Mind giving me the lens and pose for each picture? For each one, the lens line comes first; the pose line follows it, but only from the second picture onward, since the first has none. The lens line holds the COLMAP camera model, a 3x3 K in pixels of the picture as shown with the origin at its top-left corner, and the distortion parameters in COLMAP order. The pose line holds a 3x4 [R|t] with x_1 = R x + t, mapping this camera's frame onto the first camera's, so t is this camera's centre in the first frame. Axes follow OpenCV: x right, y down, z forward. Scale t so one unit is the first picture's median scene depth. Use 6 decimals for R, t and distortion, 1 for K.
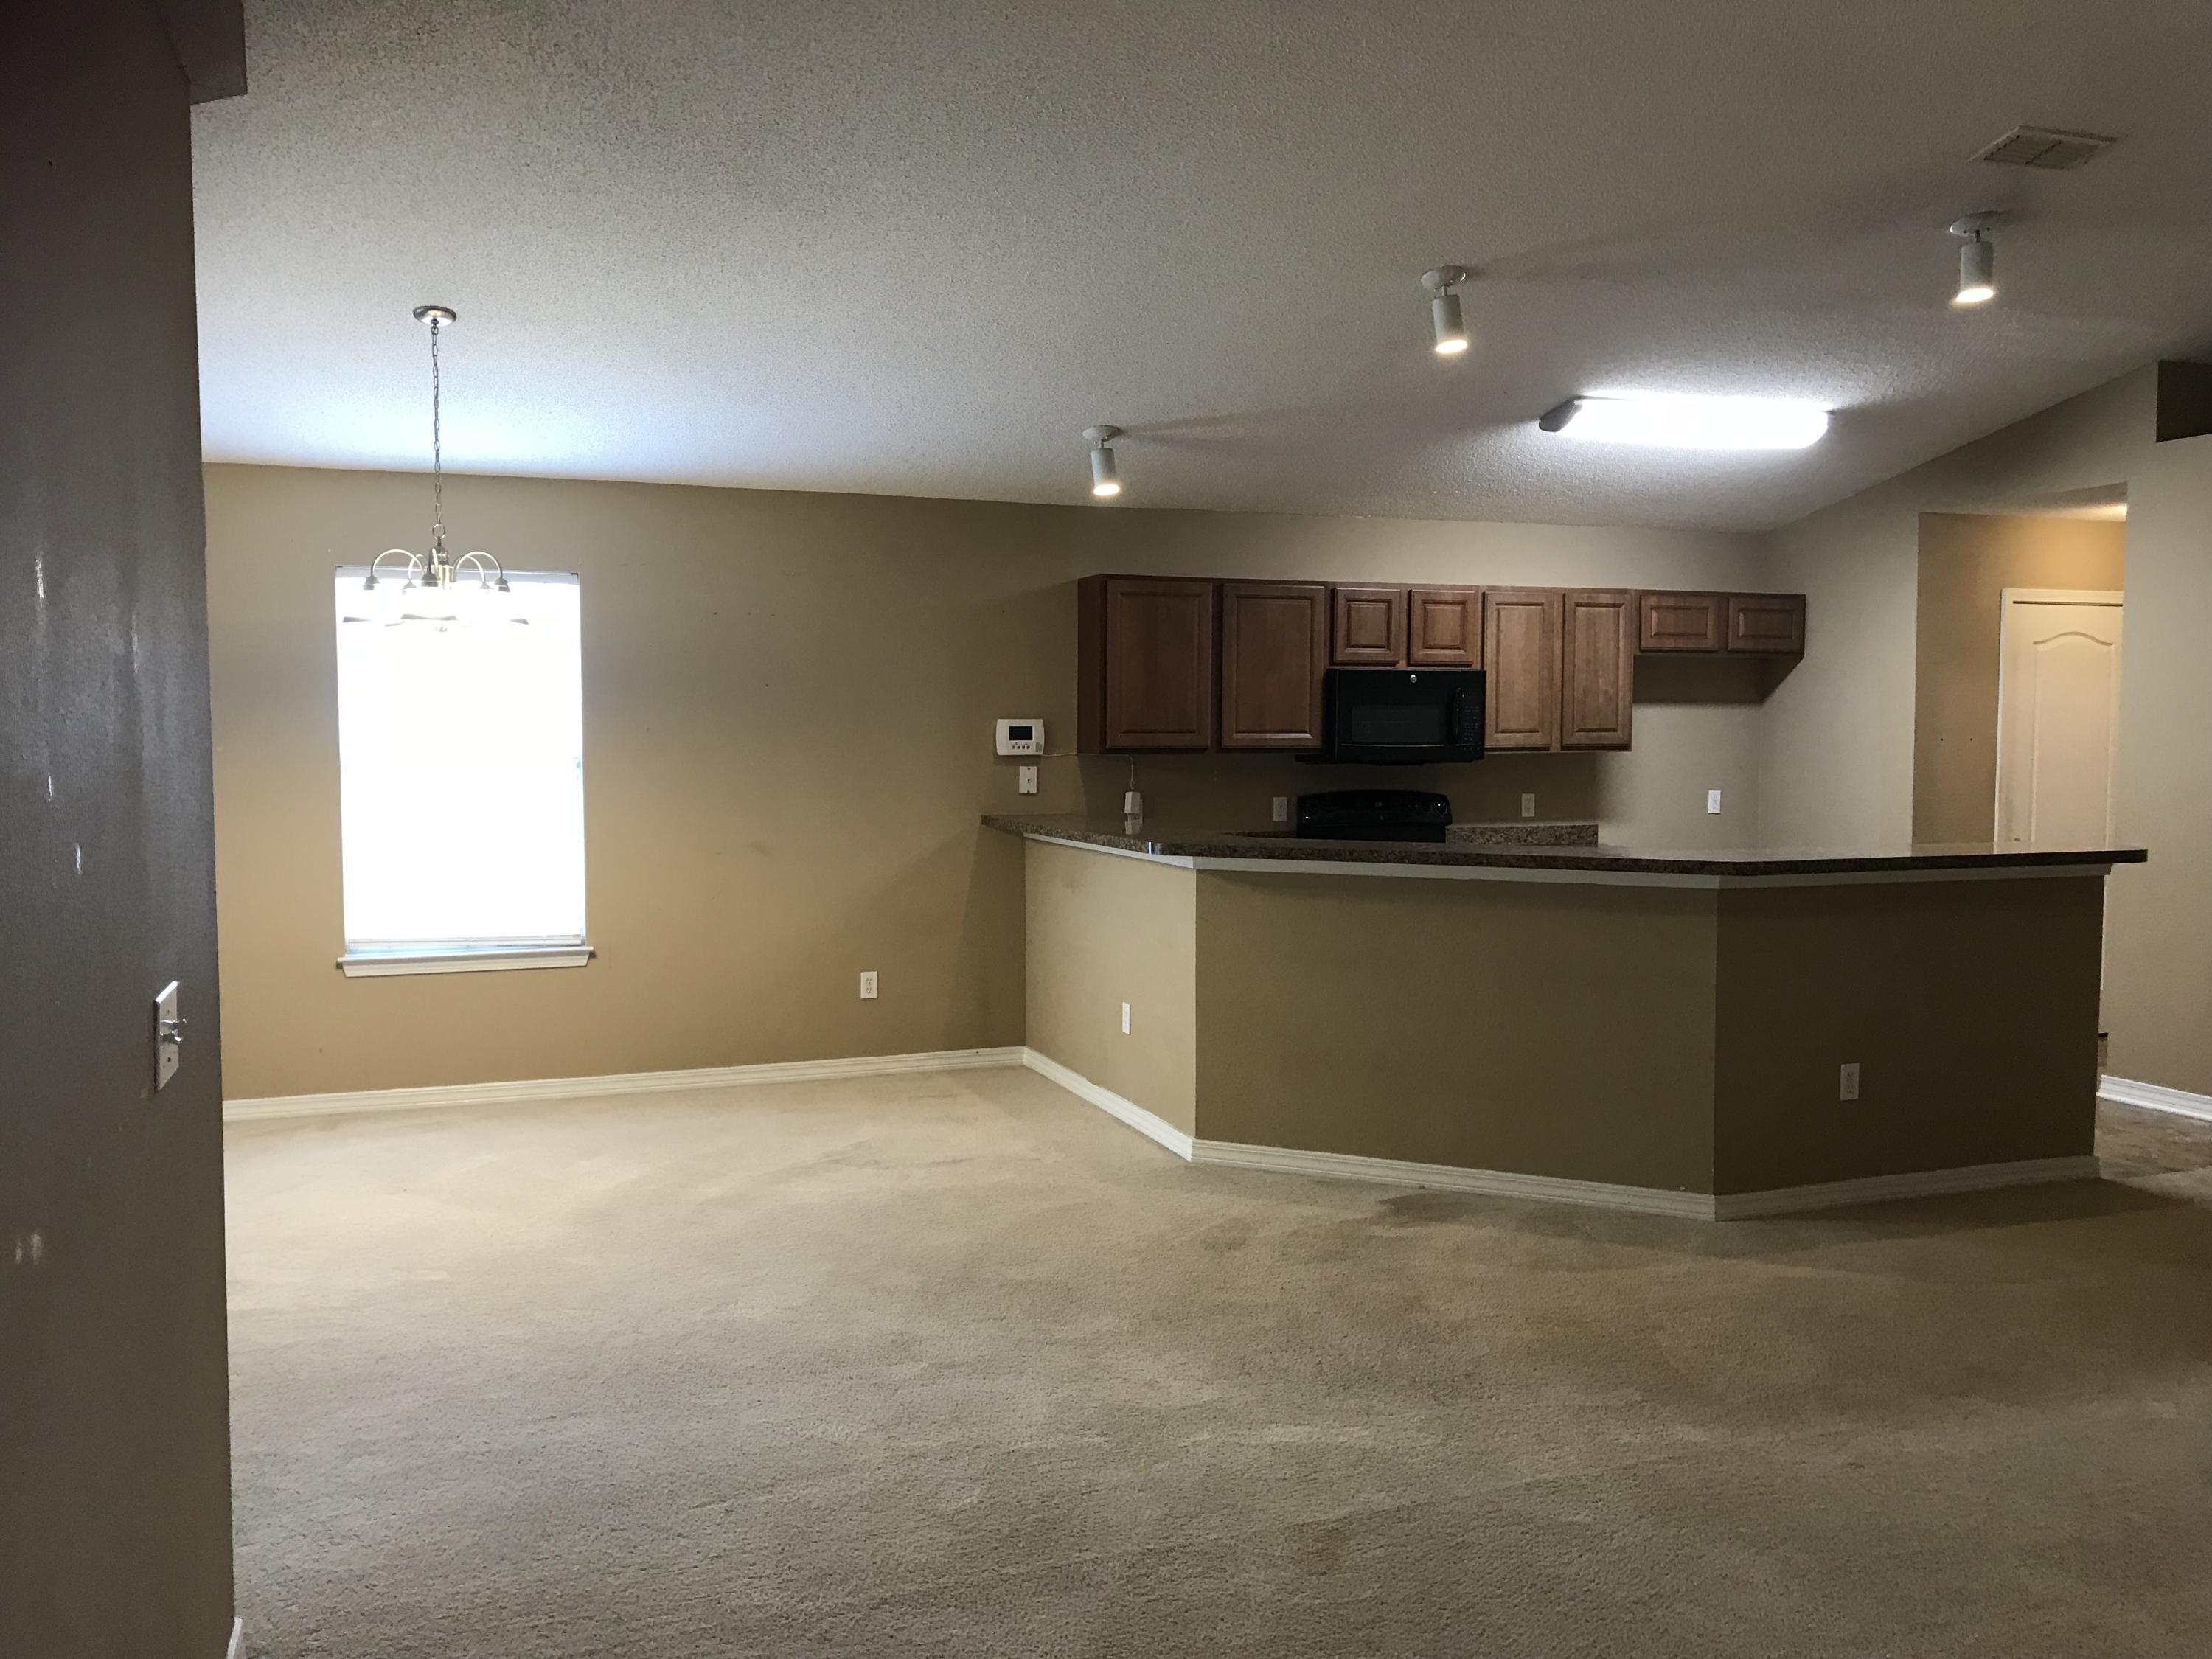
lens RADIAL K [[1811.6, 0, 1112.9], [0, 1811.6, 828.1], [0, 0, 1]] dist [0.053994, -0.055333]
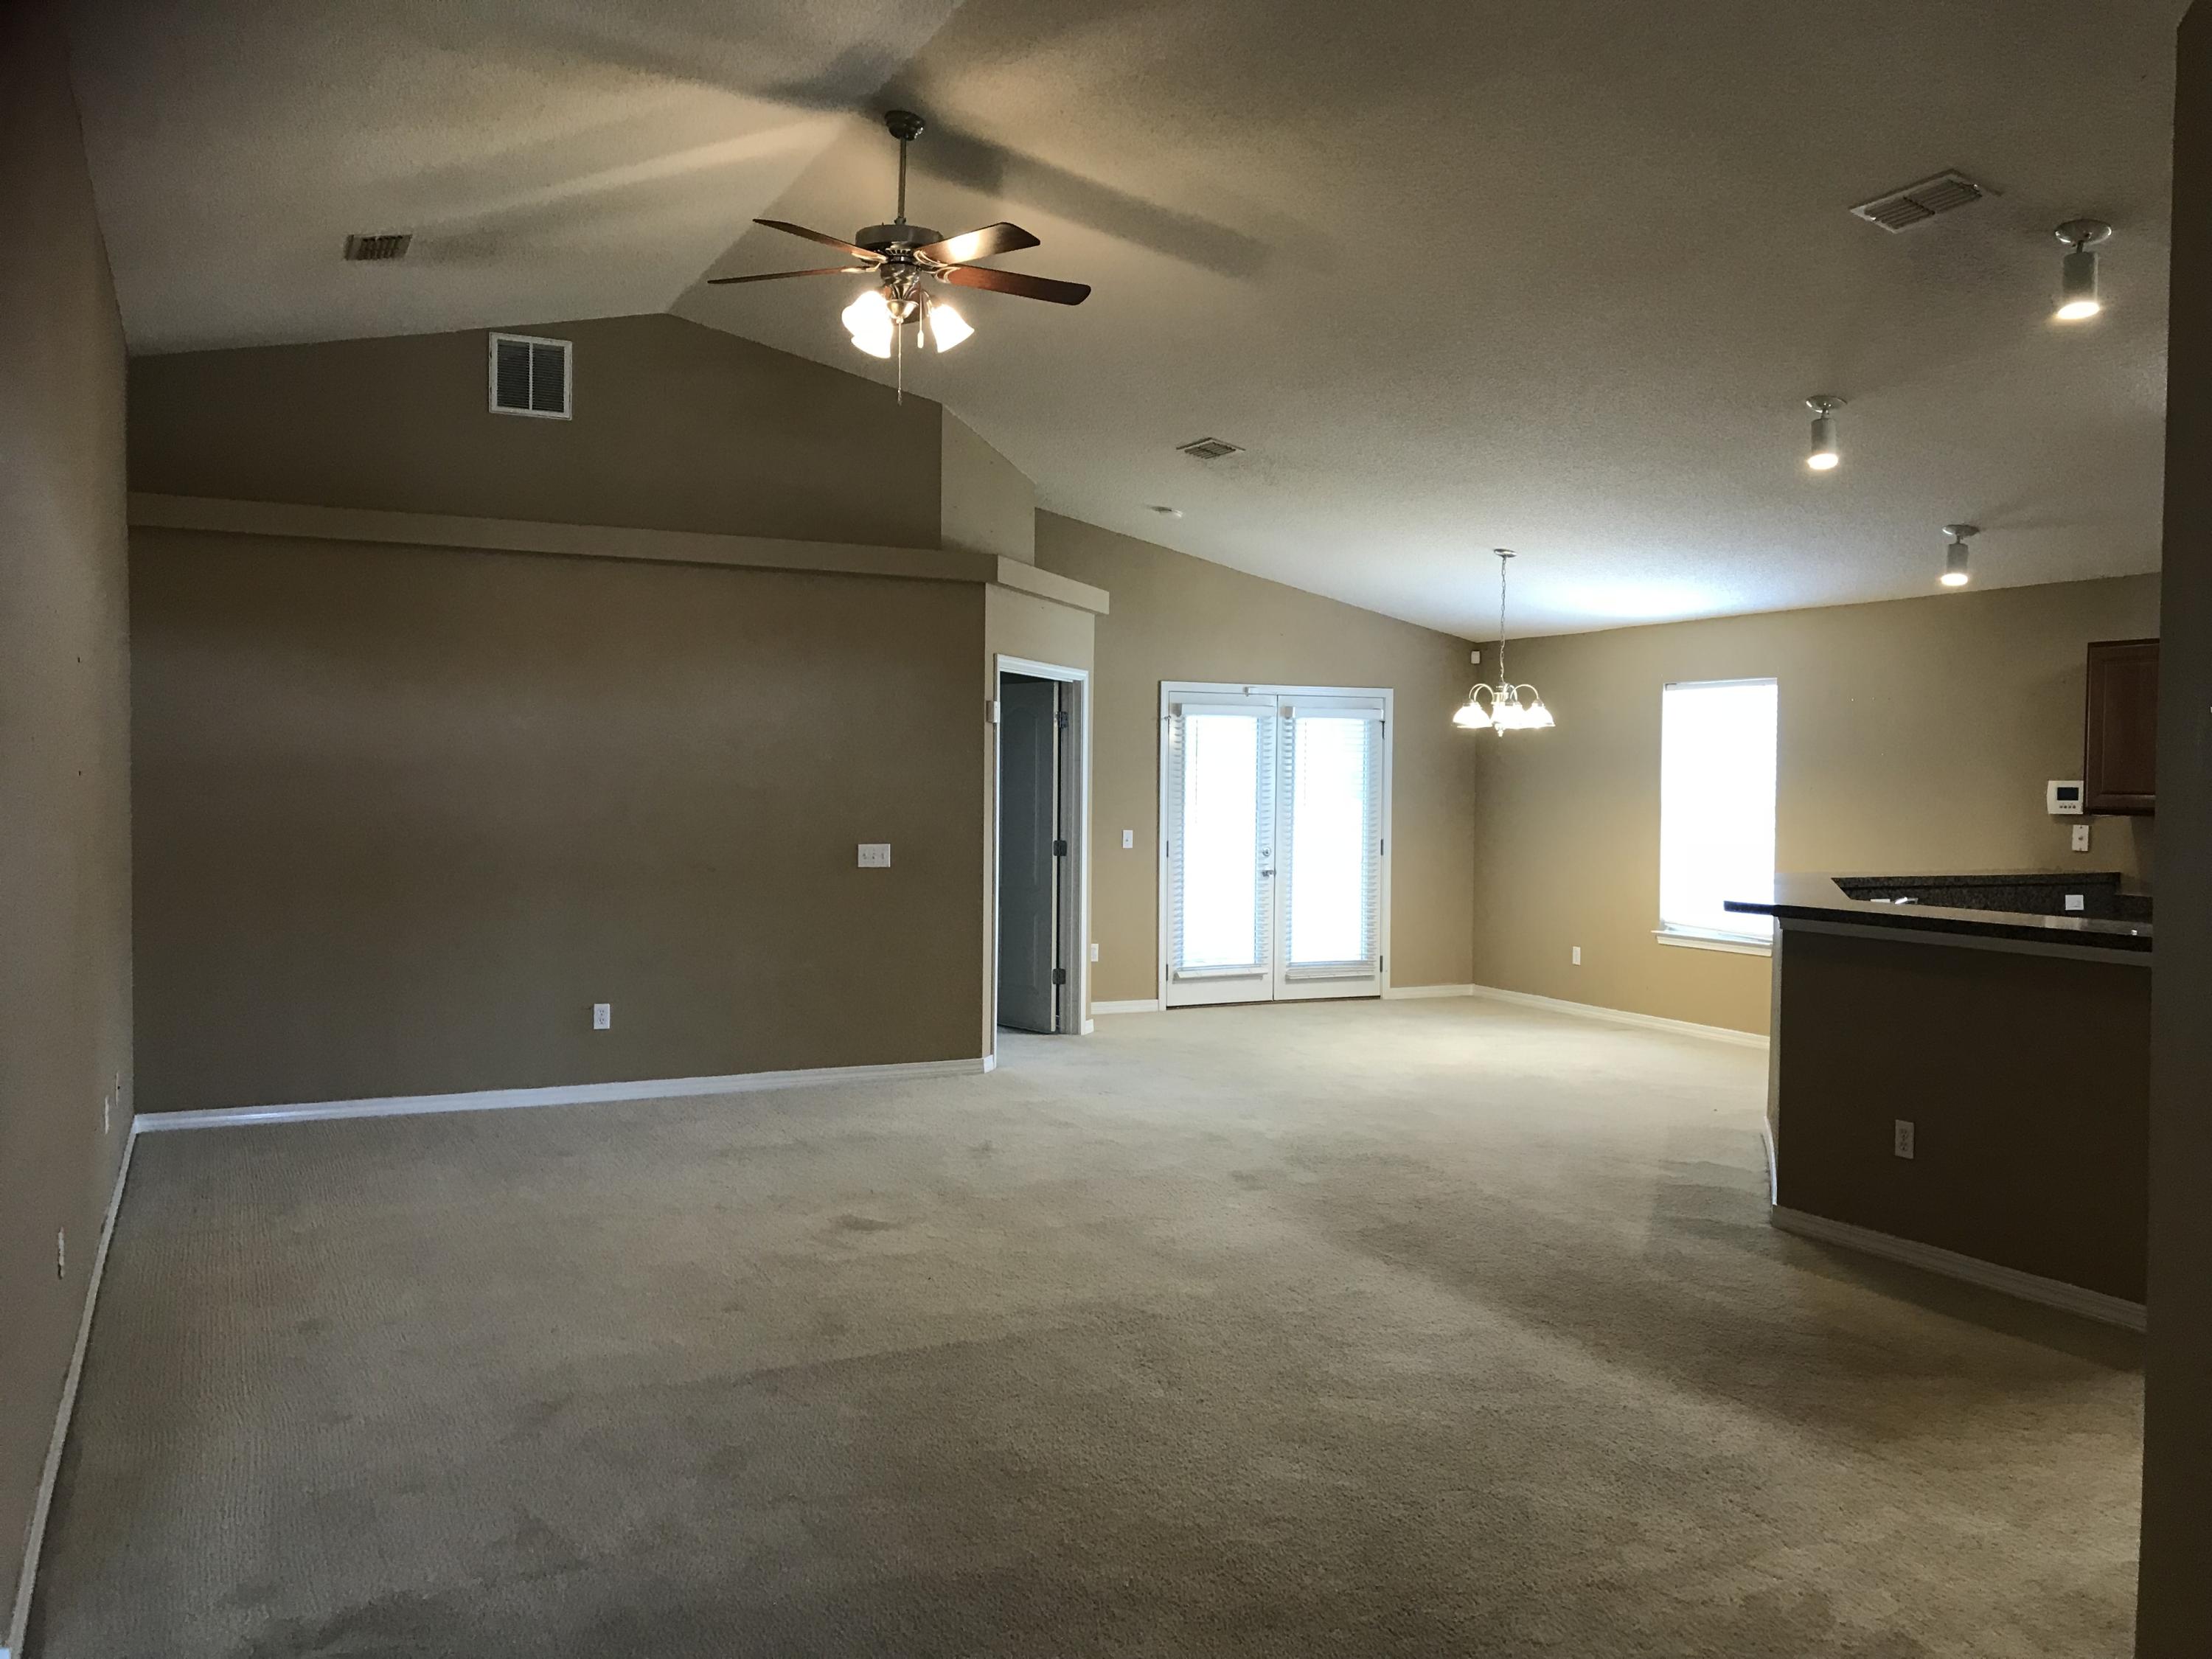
lens RADIAL K [[1811.6, 0, 1111.2], [0, 1811.6, 835.8], [0, 0, 1]] dist [0.053994, -0.055333]
pose [[0.097352, 0.031846, -0.994740, 0.979952], [-0.066114, 0.997487, 0.025463, -0.017744], [0.993052, 0.063287, 0.099213, 0.329077]]
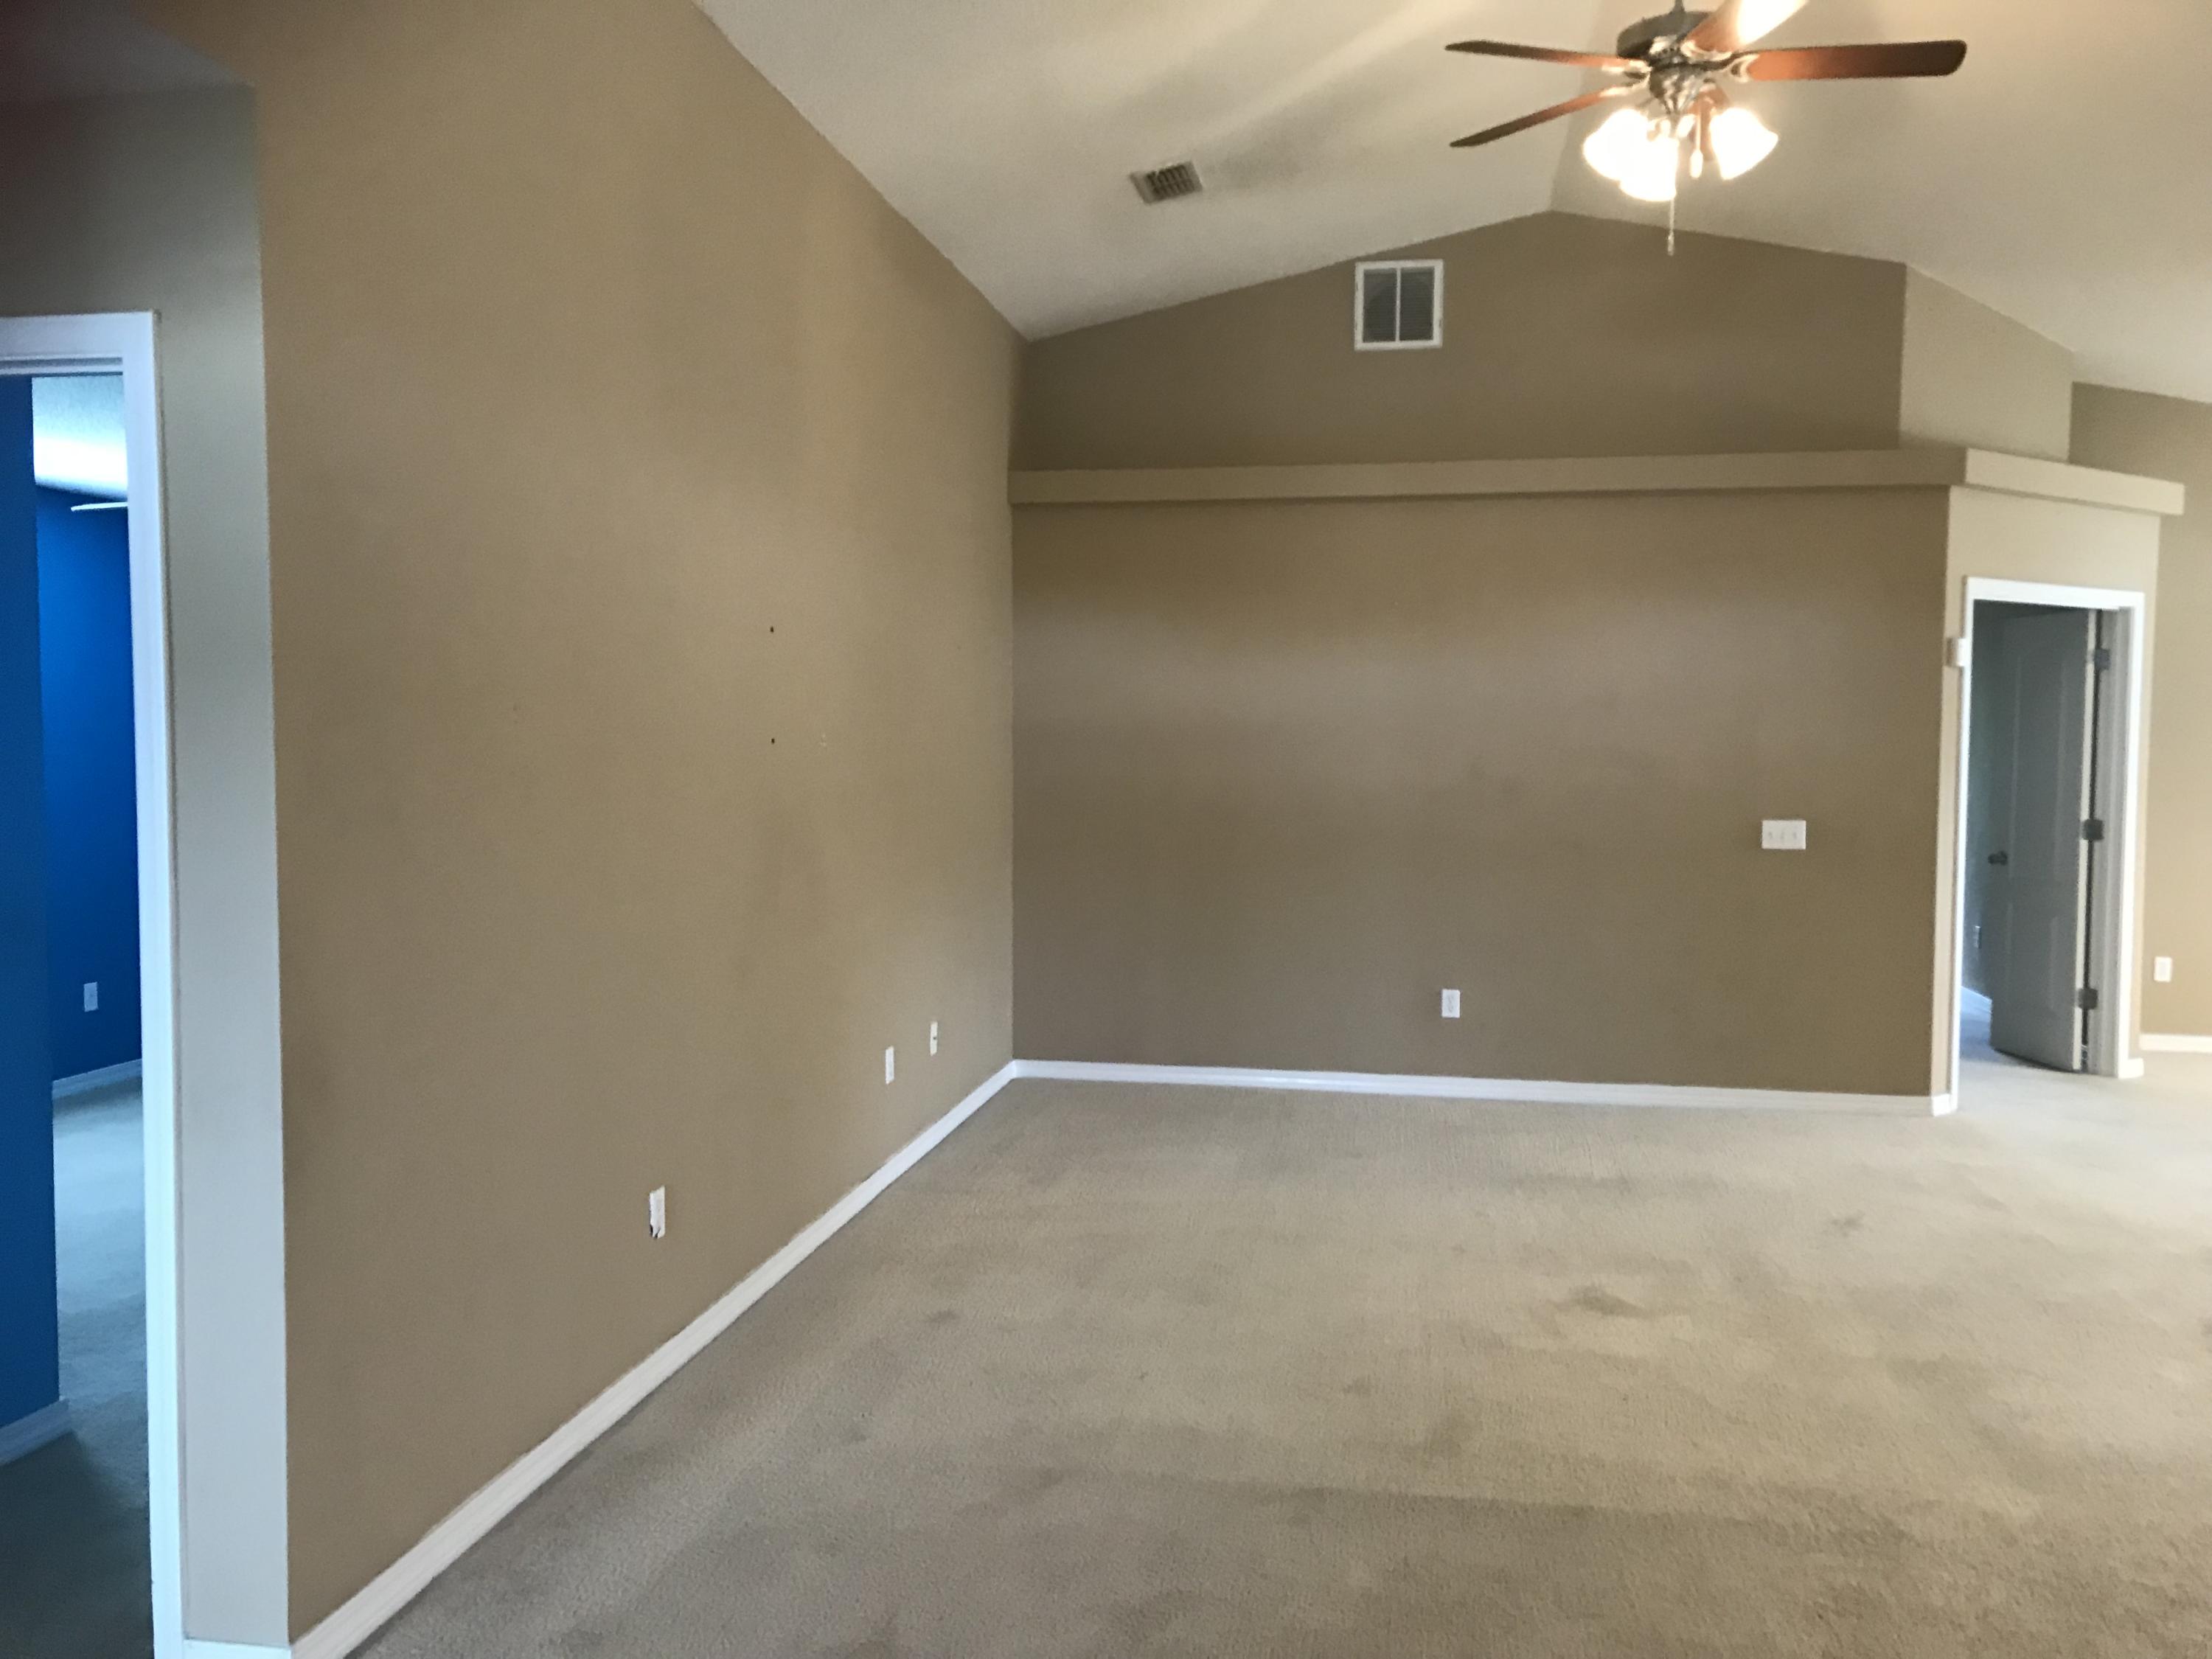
lens RADIAL K [[1811.6, 0, 1096.5], [0, 1811.6, 832.0], [0, 0, 1]] dist [0.053994, -0.055333]
pose [[-0.505650, 0.045839, -0.861520, 0.816128], [-0.053396, 0.995010, 0.084281, -0.027437], [0.861085, 0.088618, -0.500679, 0.457587]]
